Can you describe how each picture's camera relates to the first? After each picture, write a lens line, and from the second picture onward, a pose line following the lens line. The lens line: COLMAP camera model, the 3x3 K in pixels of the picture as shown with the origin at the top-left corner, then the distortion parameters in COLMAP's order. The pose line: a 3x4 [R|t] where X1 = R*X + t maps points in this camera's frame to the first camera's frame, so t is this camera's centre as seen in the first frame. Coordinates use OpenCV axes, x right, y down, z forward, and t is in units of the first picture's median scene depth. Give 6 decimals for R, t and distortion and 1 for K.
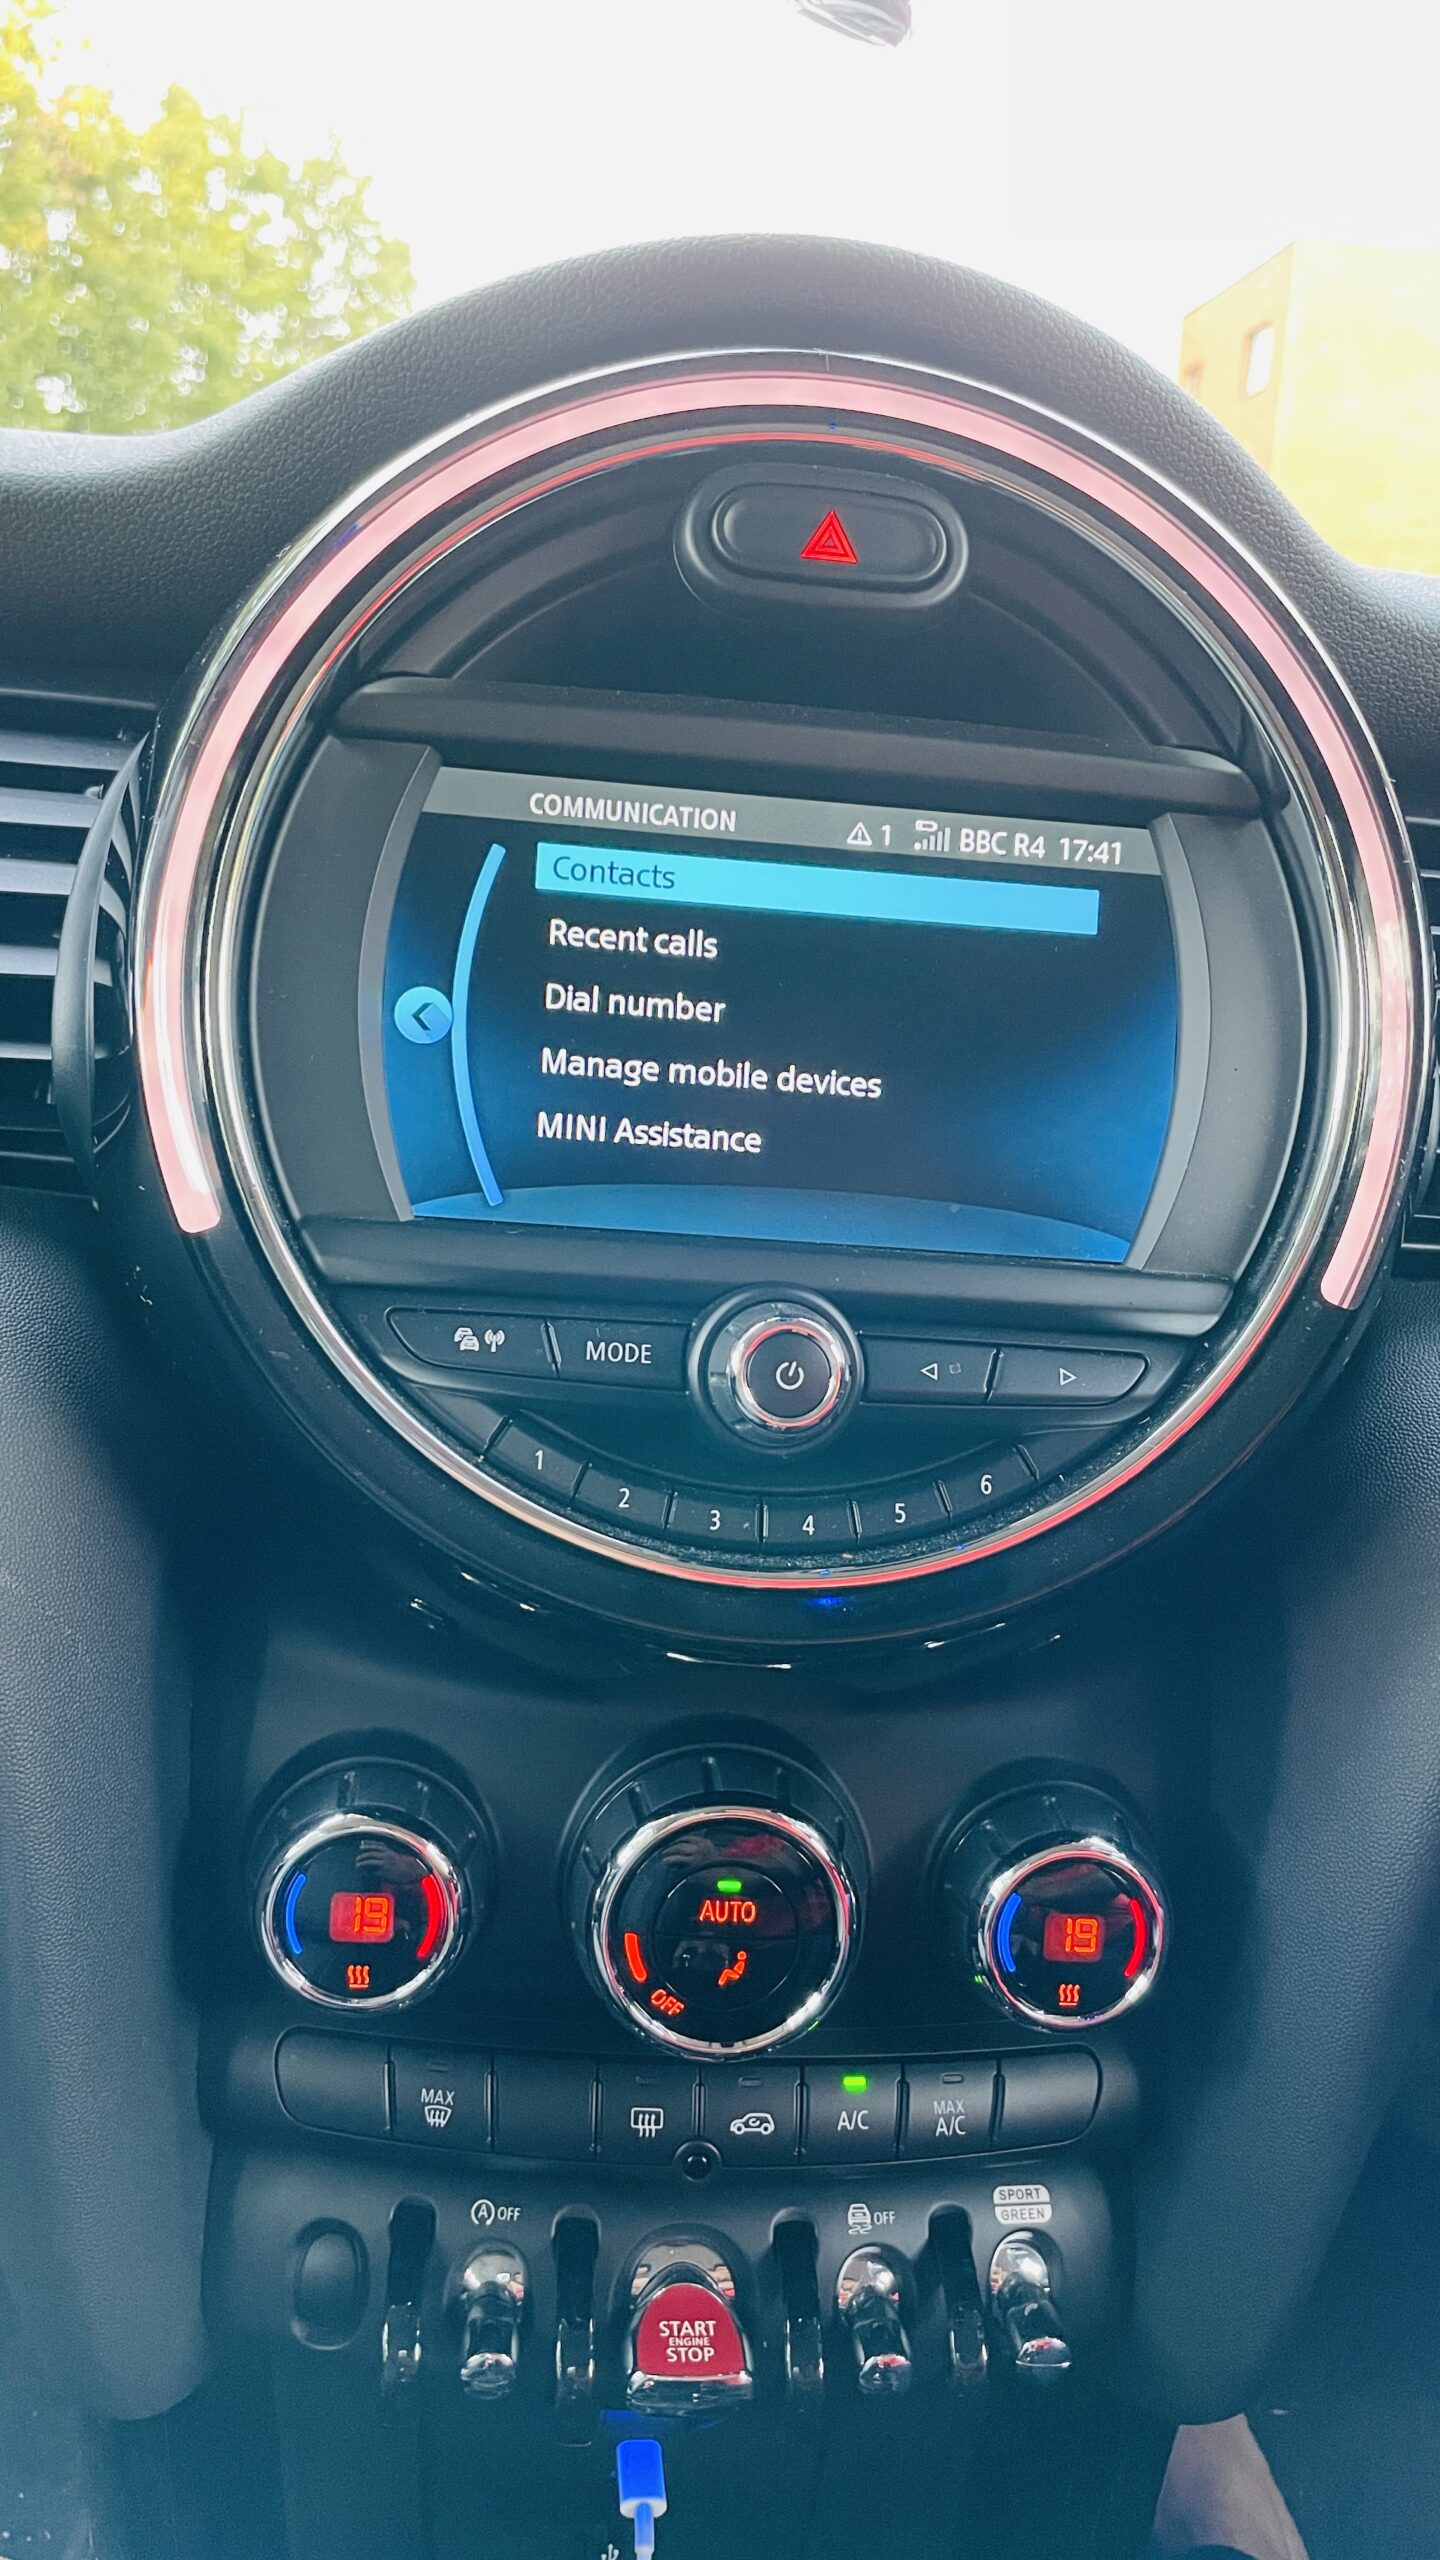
lens RADIAL K [[2033.7, 0, 700.9], [0, 2033.7, 1263.0], [0, 0, 1]] dist [0.063380, -0.103674]
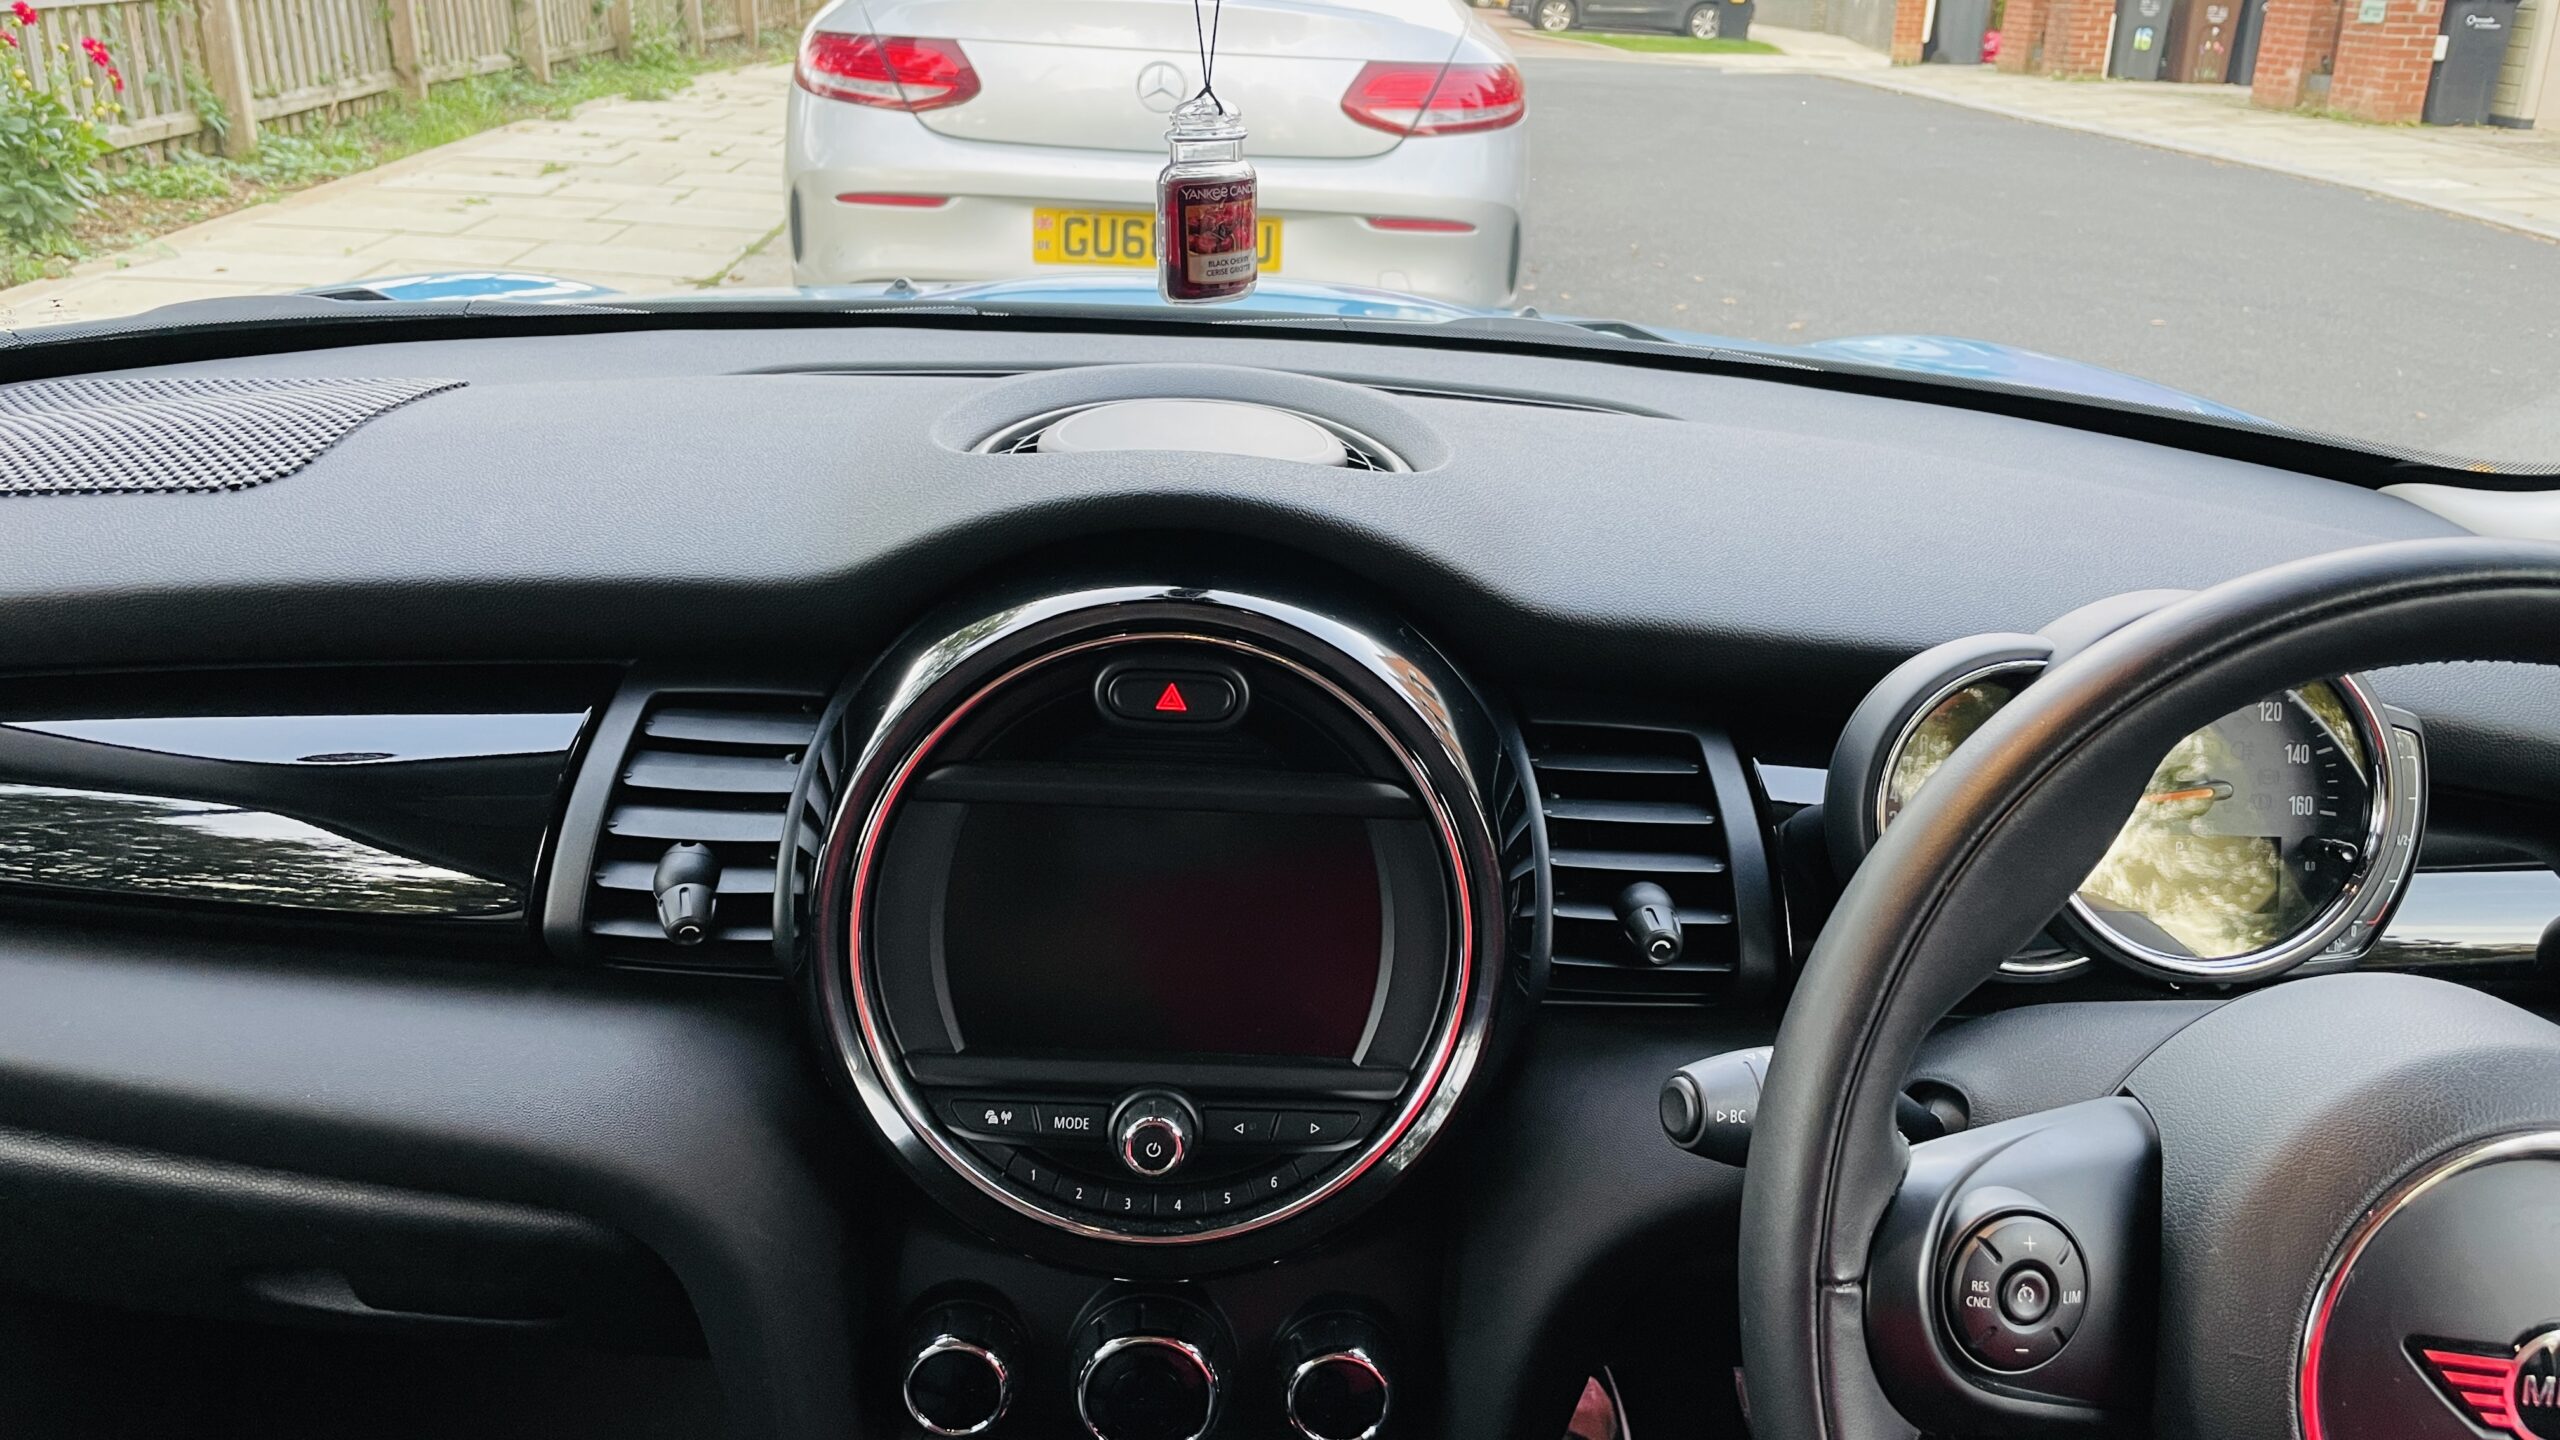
lens RADIAL K [[2033.7, 0, 1295.2], [0, 2033.7, 642.7], [0, 0, 1]] dist [0.063380, -0.103674]
pose [[0.995684, -0.012387, -0.091979, 0.324468], [0.024312, 0.991256, 0.129695, -0.598184], [0.089569, -0.131371, 0.987279, -0.746572]]
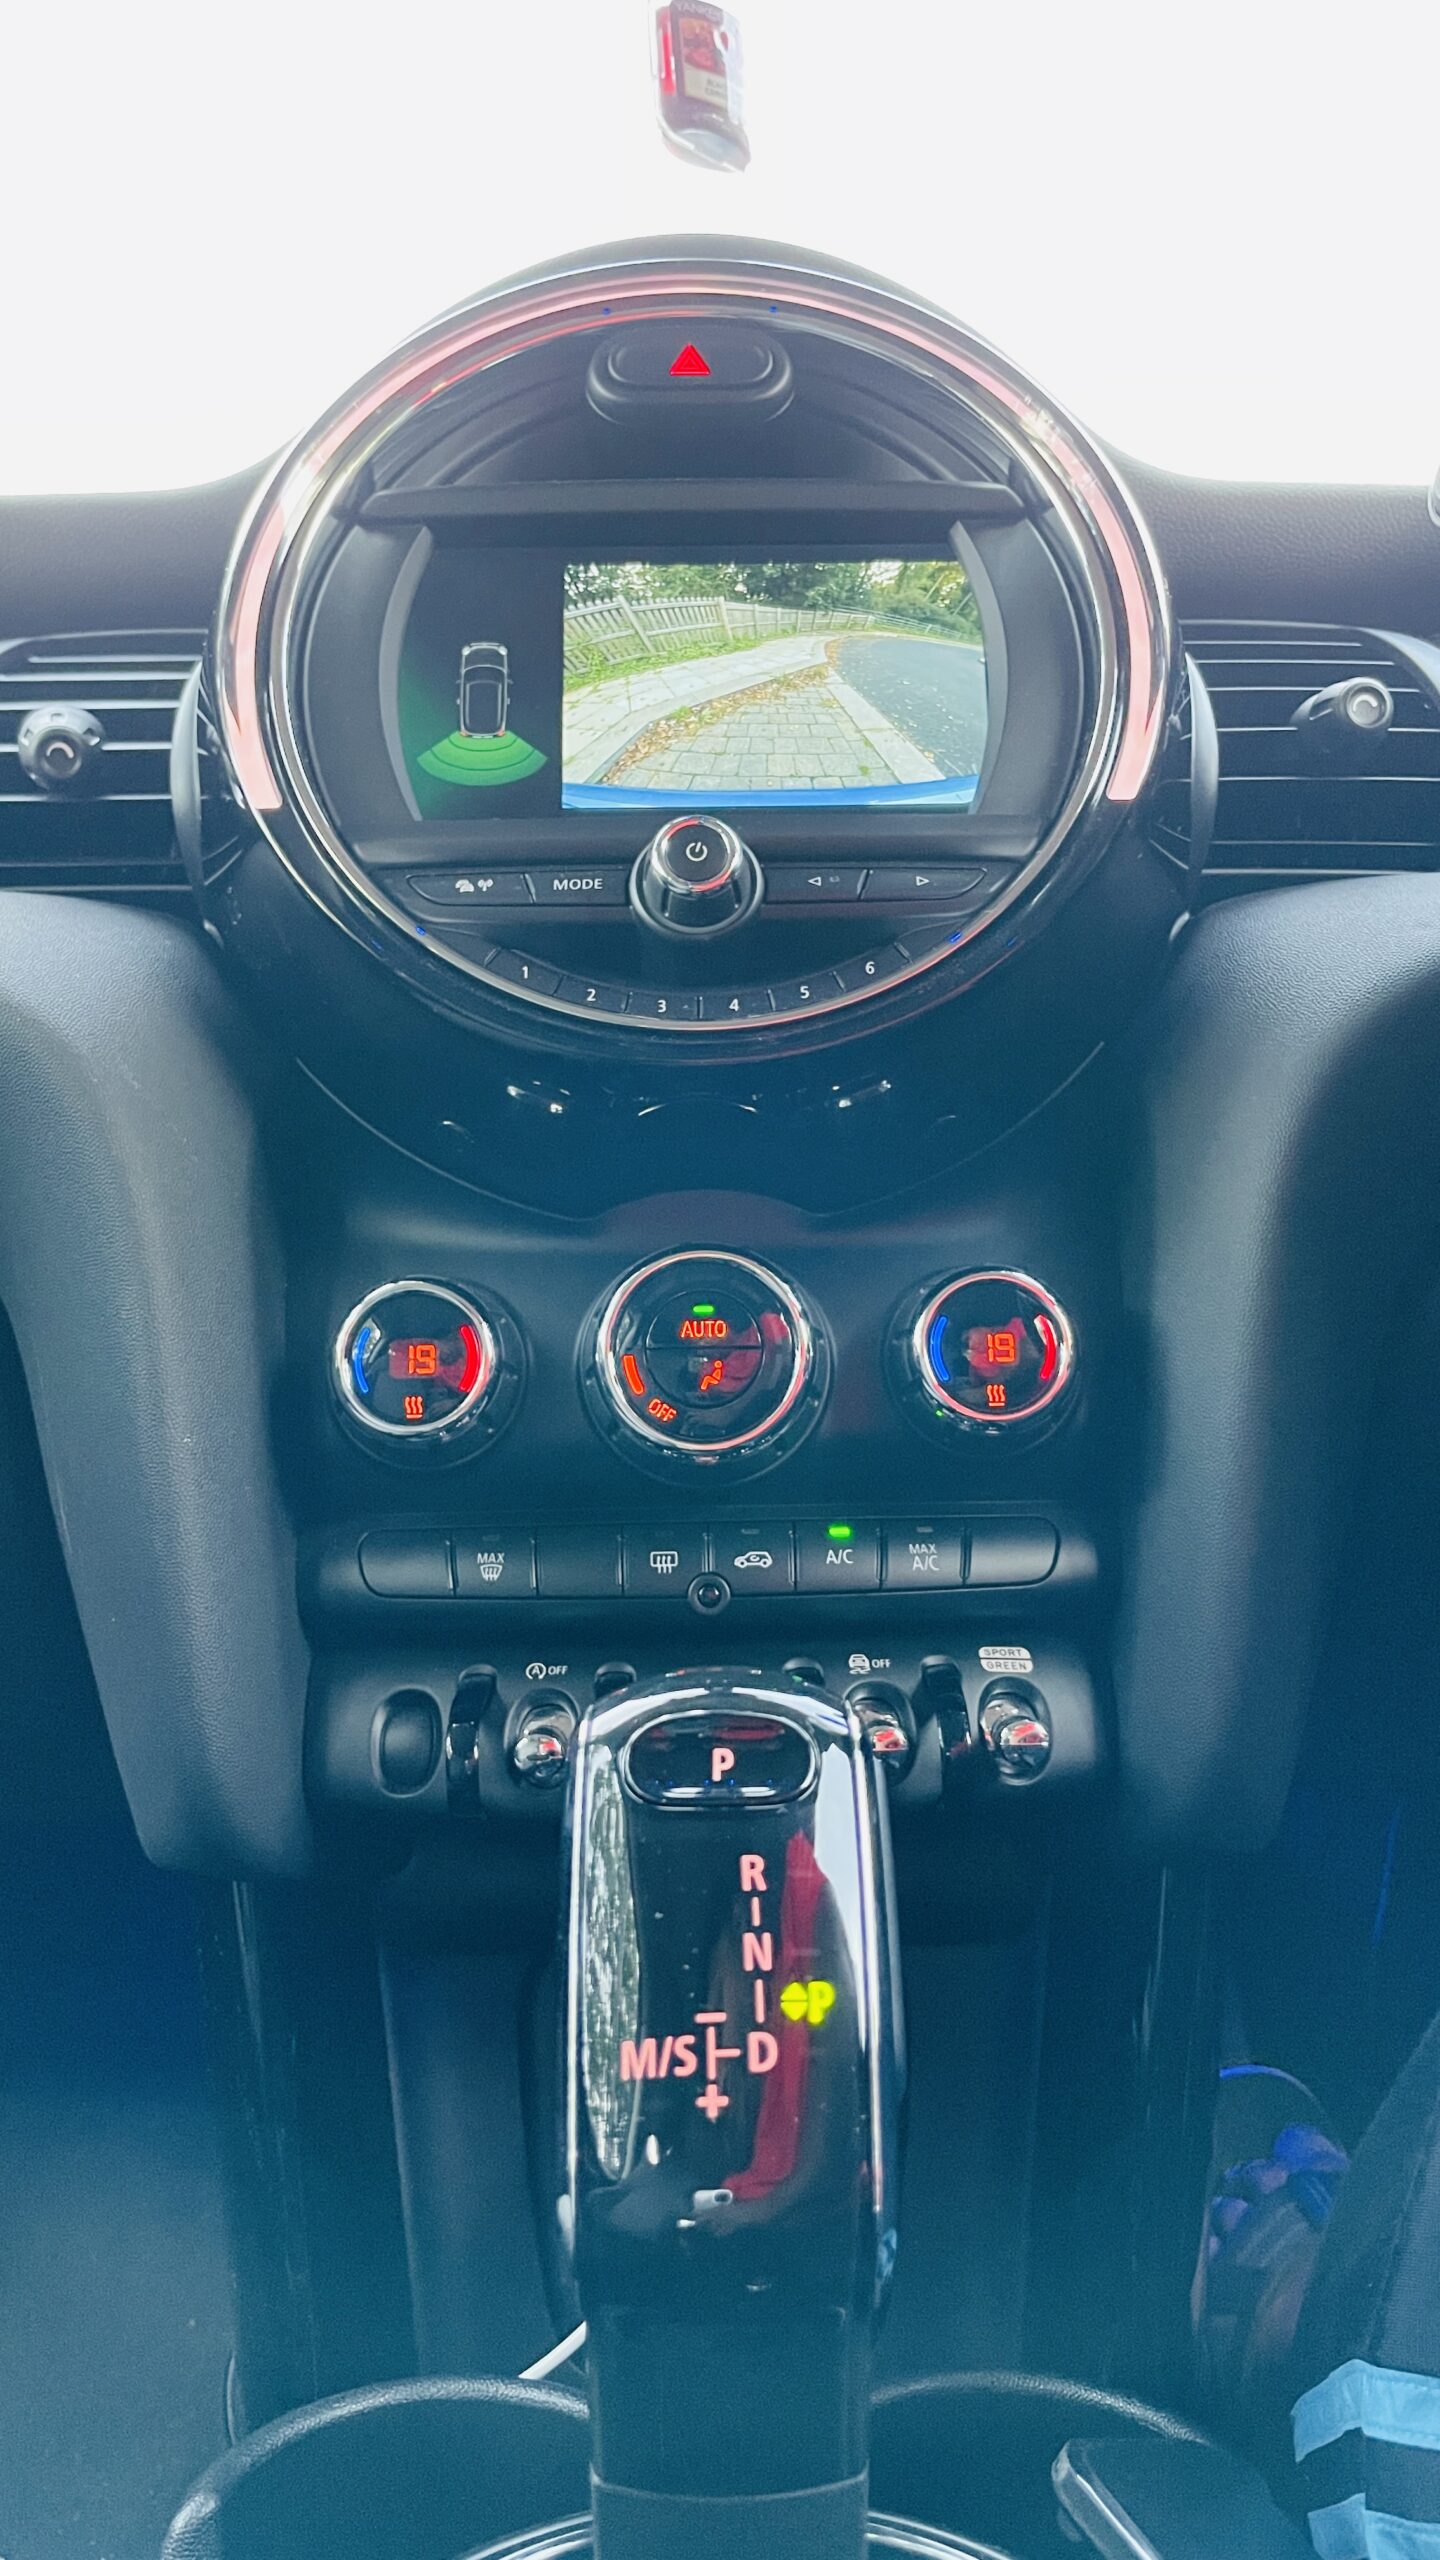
lens RADIAL K [[2033.7, 0, 700.3], [0, 2033.7, 1278.2], [0, 0, 1]] dist [0.063380, -0.103674]
pose [[0.991997, -0.102127, -0.074248, 0.104943], [0.076816, 0.954828, -0.287057, 0.636039], [0.100210, 0.279057, 0.955032, -0.185018]]
